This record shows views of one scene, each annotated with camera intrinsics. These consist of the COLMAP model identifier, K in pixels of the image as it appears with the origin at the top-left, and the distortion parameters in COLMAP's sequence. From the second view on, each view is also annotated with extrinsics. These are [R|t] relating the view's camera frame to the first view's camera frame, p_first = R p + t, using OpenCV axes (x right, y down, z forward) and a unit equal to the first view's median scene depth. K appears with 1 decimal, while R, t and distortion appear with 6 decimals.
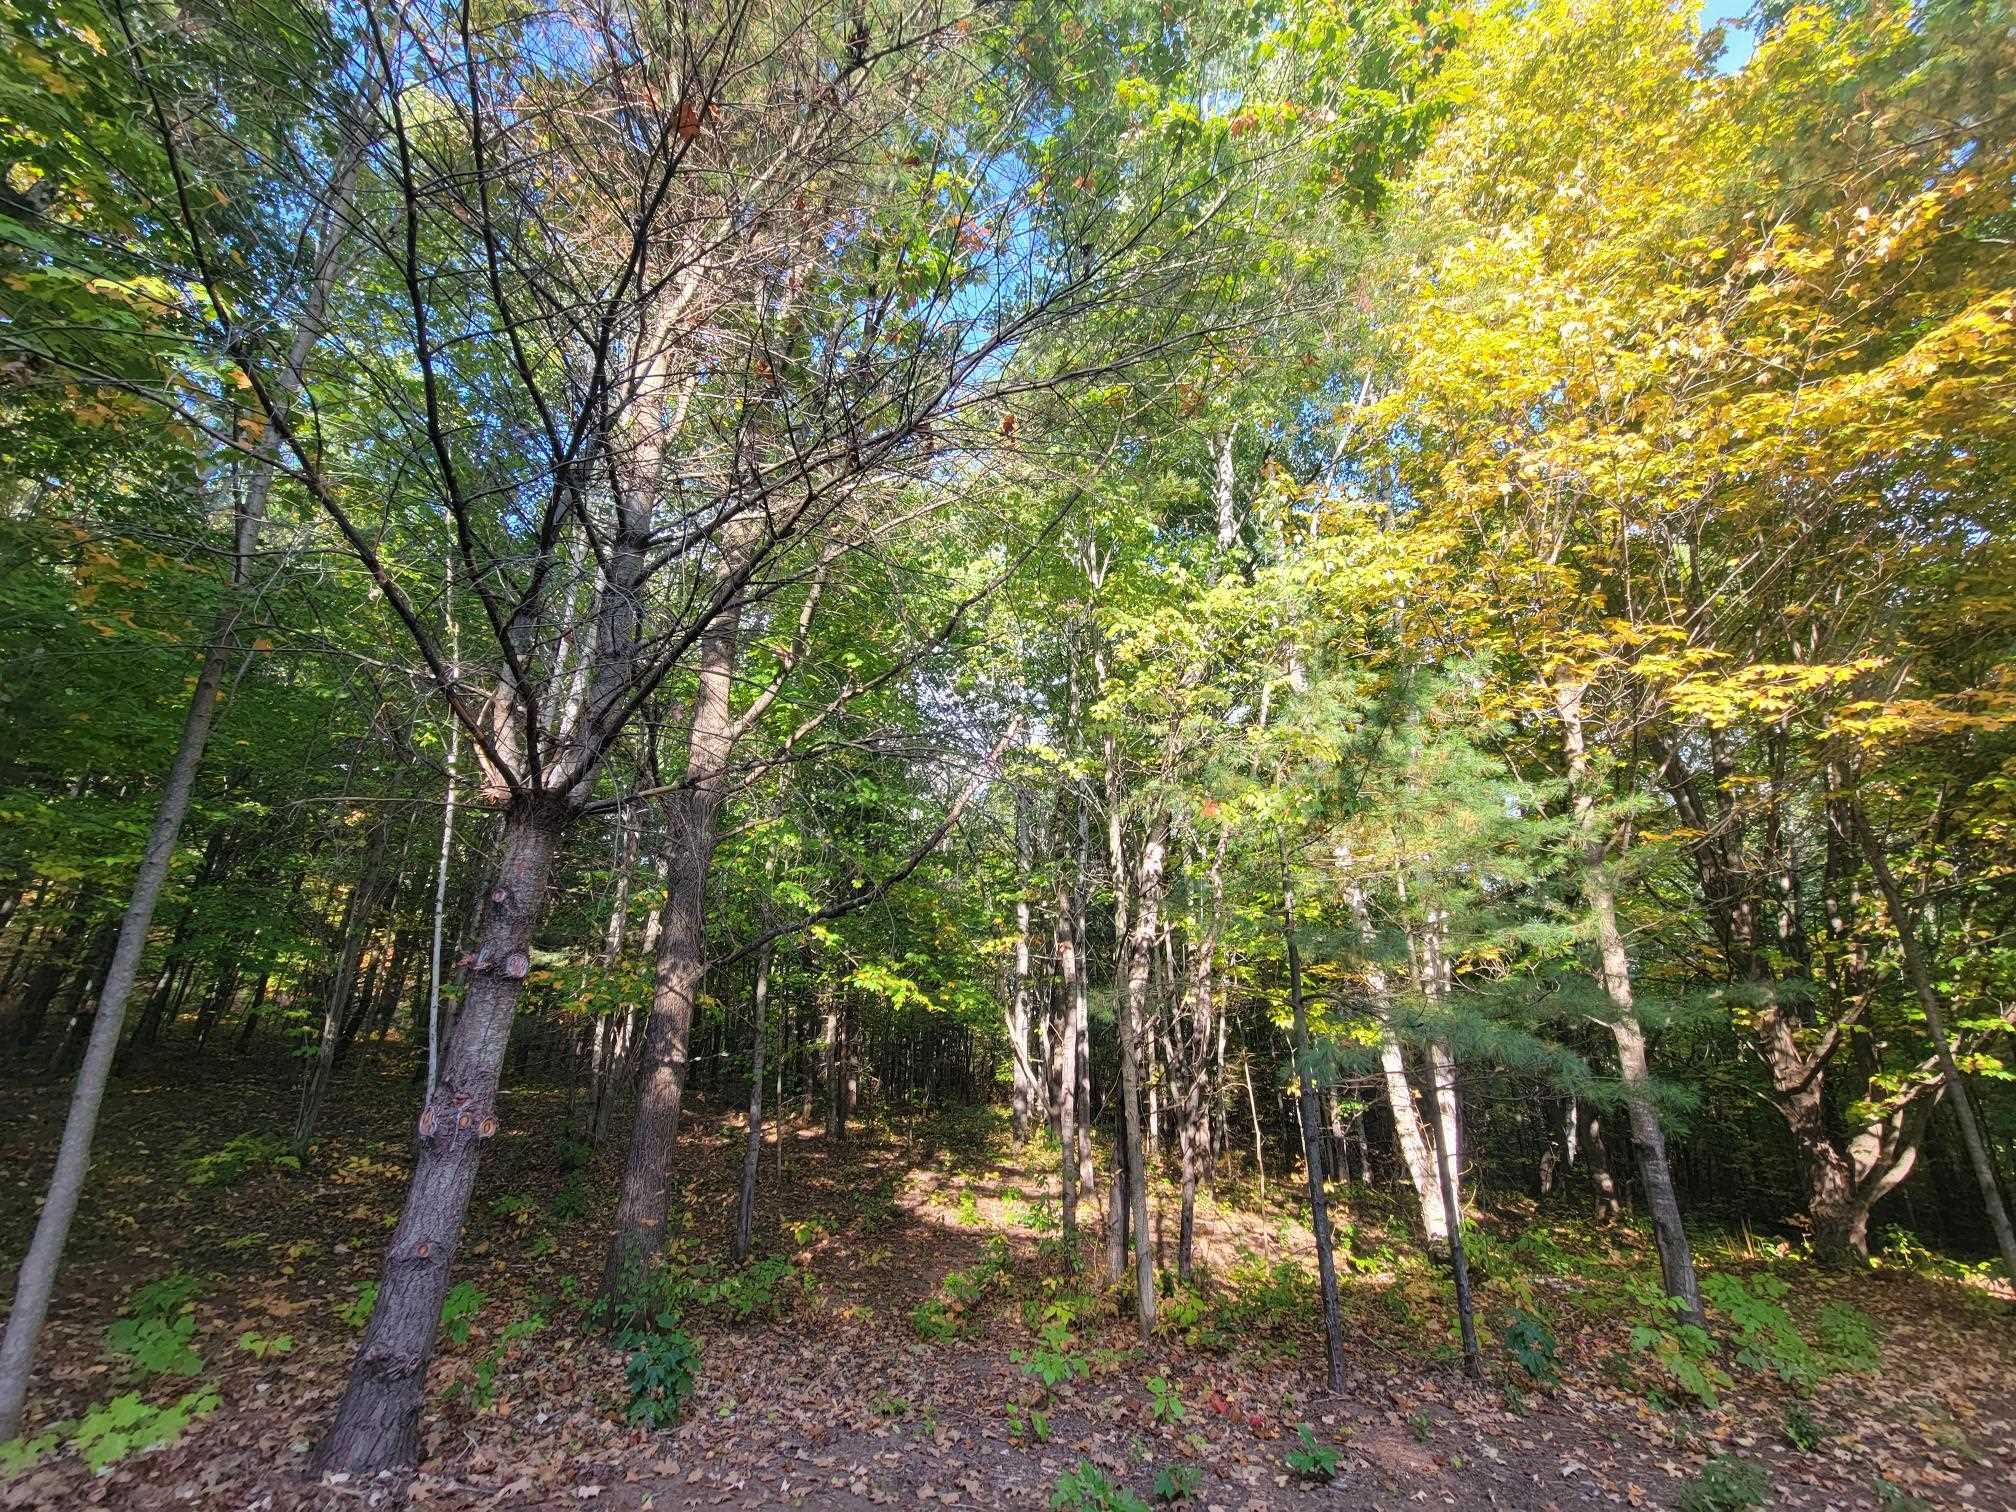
lens RADIAL K [[823.0, 0, 1004.6], [0, 823.0, 744.0], [0, 0, 1]] dist [0.001426, 0.000021]
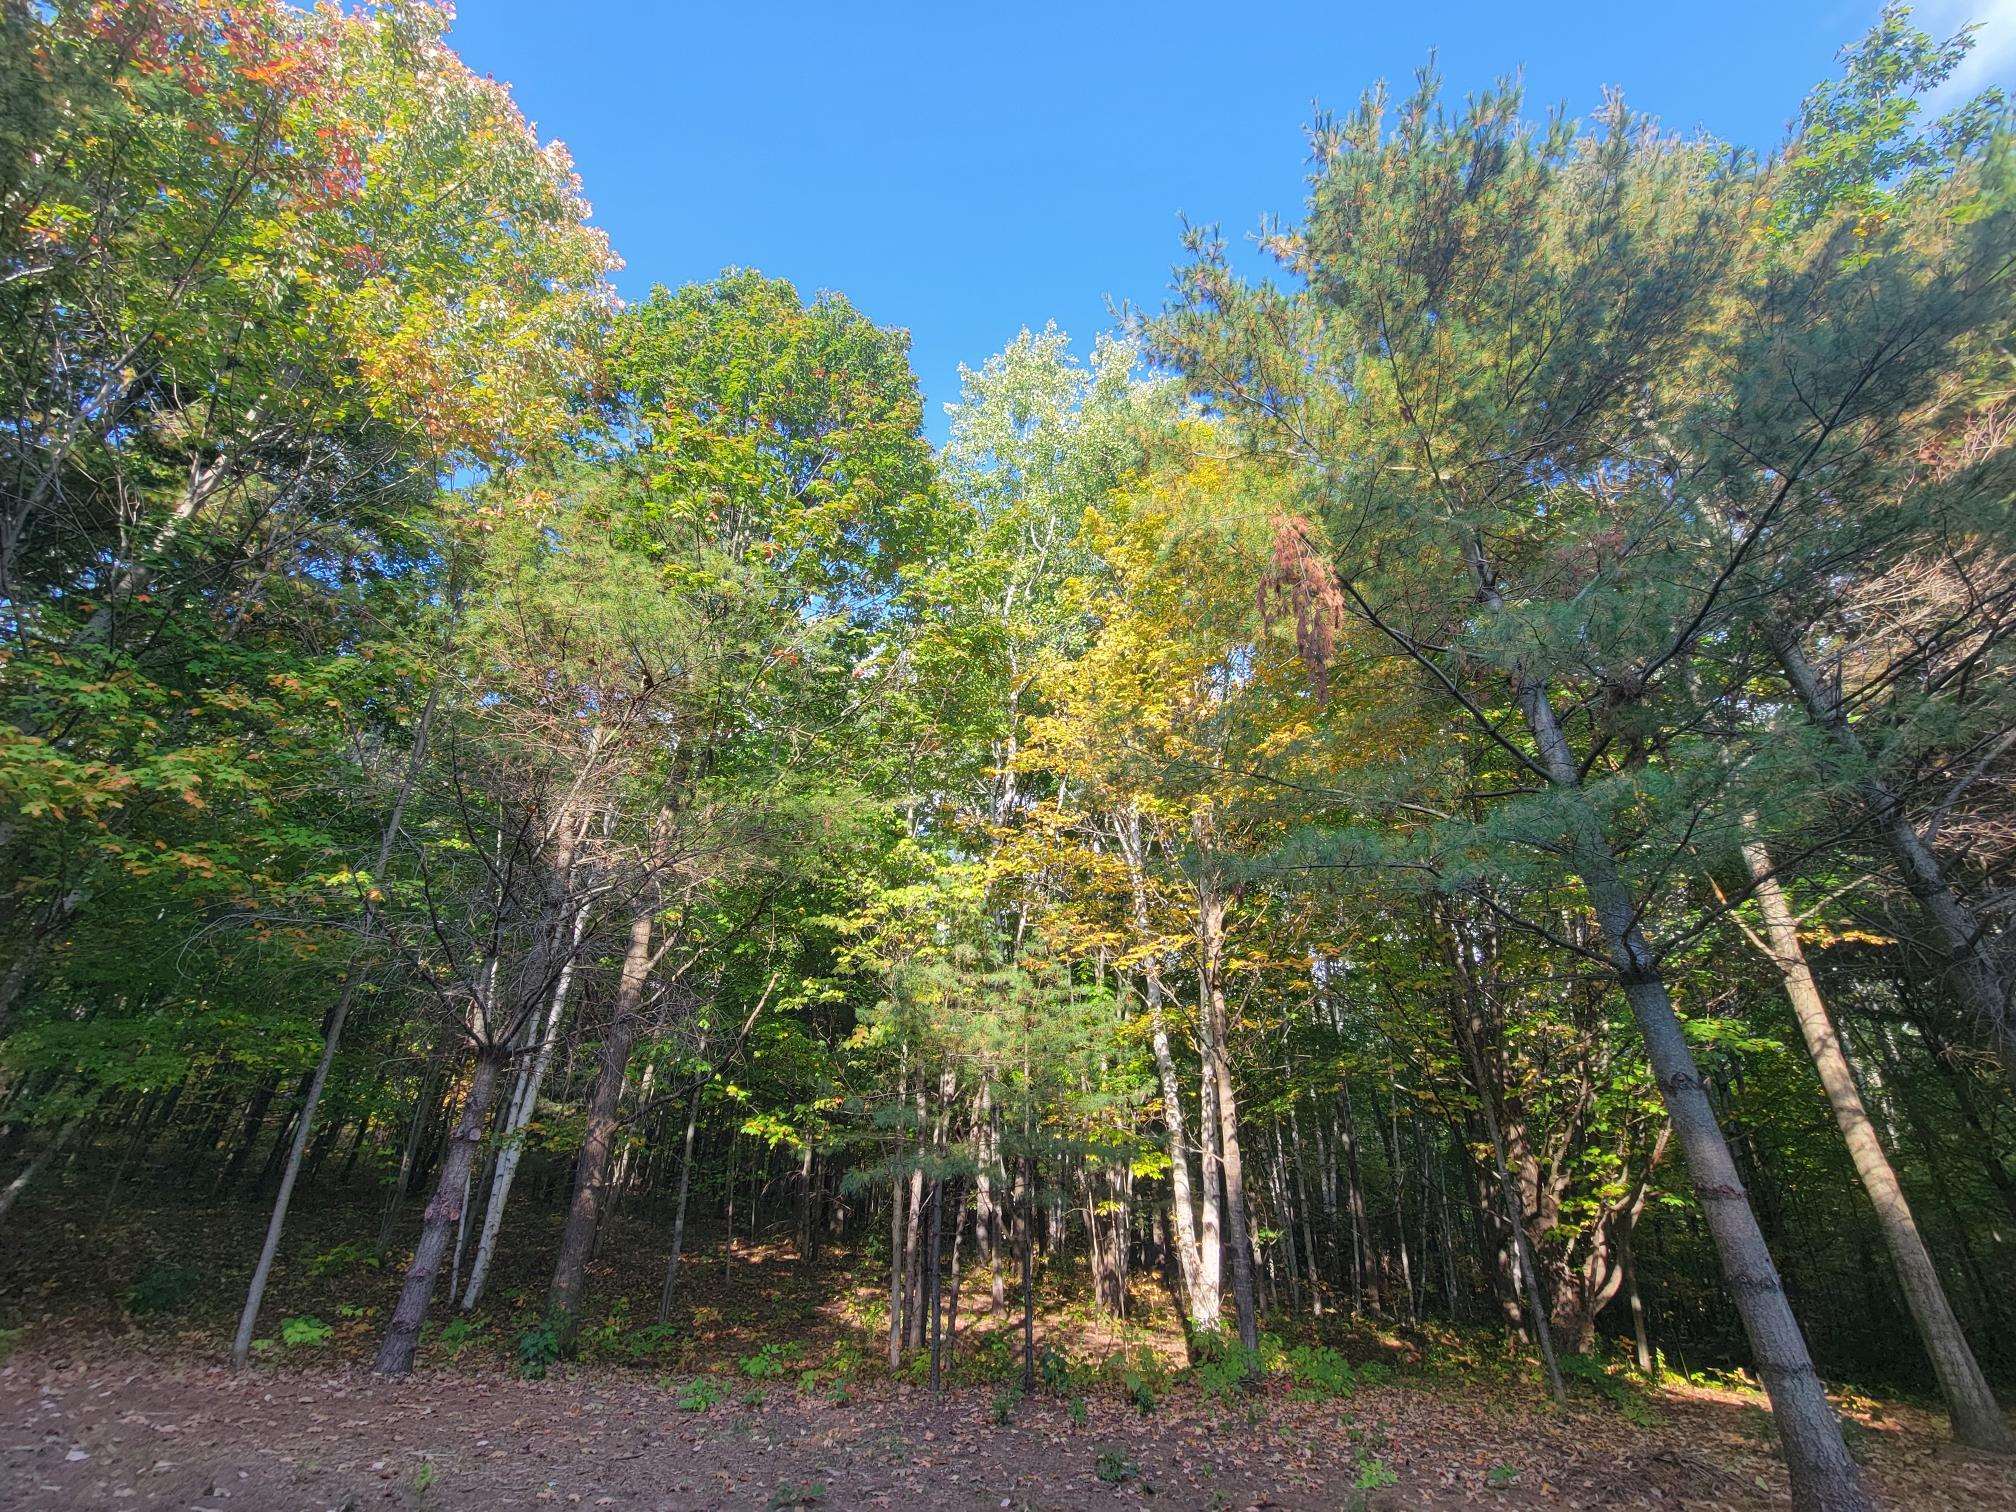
lens RADIAL K [[820.5, 0, 1009.0], [0, 820.5, 733.8], [0, 0, 1]] dist [0.004764, -0.002437]
pose [[0.995490, -0.044691, -0.083678, 0.352294], [0.032302, 0.989057, -0.143956, -0.142284], [0.089196, 0.140604, 0.986040, -0.392953]]
